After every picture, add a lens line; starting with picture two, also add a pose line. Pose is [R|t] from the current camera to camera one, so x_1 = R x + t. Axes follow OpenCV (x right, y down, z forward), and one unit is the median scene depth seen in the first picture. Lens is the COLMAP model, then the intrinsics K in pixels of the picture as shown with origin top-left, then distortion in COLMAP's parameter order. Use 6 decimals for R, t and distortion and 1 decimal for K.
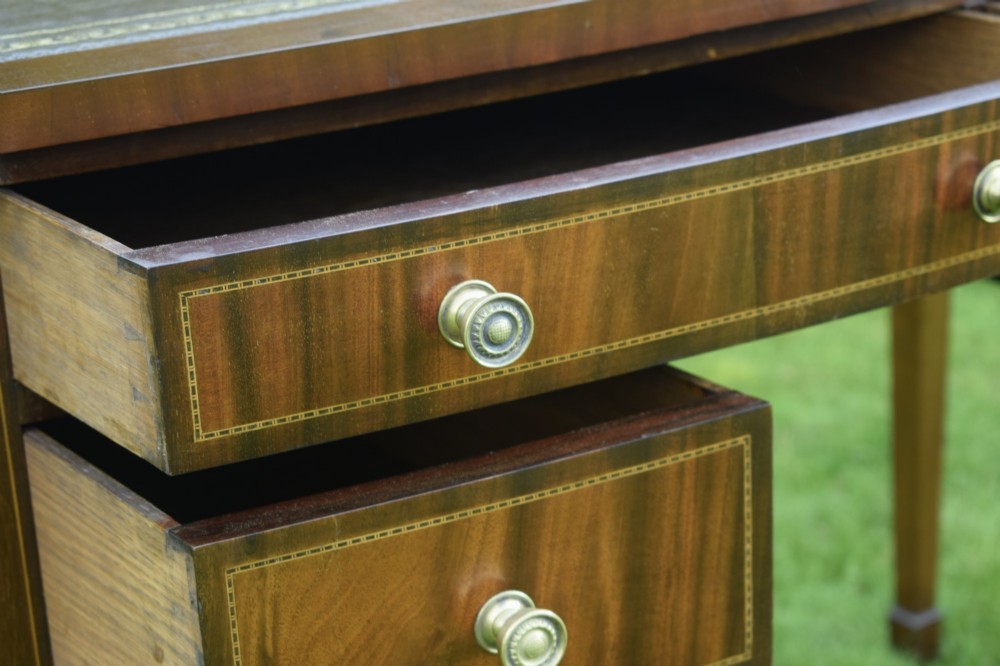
lens RADIAL K [[2302.5, 0, 498.3], [0, 2302.5, 354.9], [0, 0, 1]] dist [-0.033631, -0.023592]
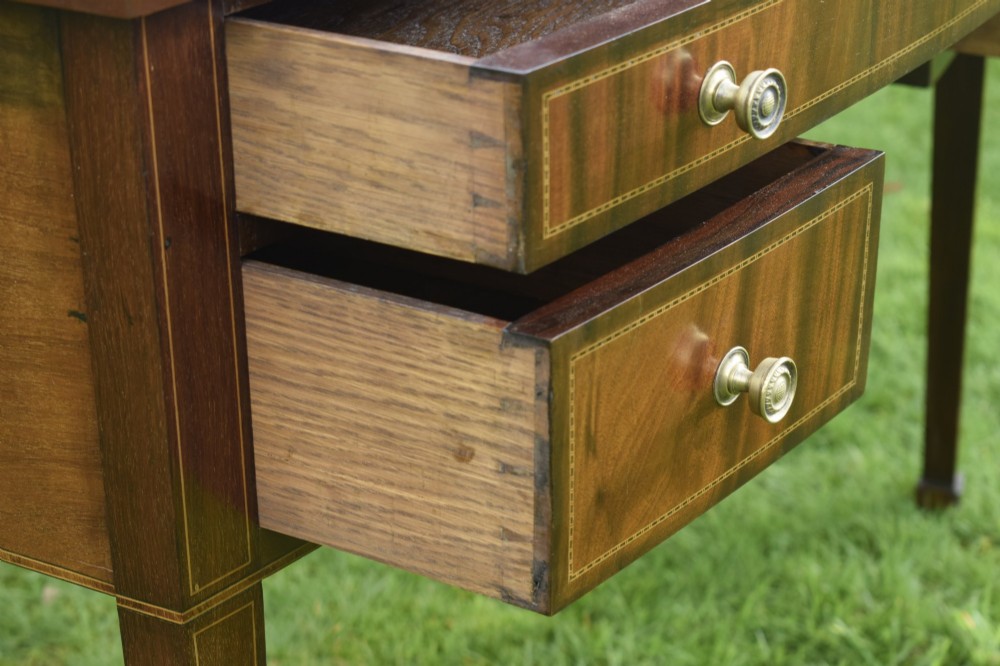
lens RADIAL K [[2302.5, 0, 498.3], [0, 2302.5, 354.9], [0, 0, 1]] dist [-0.033631, -0.023592]
pose [[0.909818, -0.143409, 0.389441, -0.545511], [0.110936, 0.988291, 0.104760, -0.021047], [-0.399904, -0.052110, 0.915074, 0.050976]]
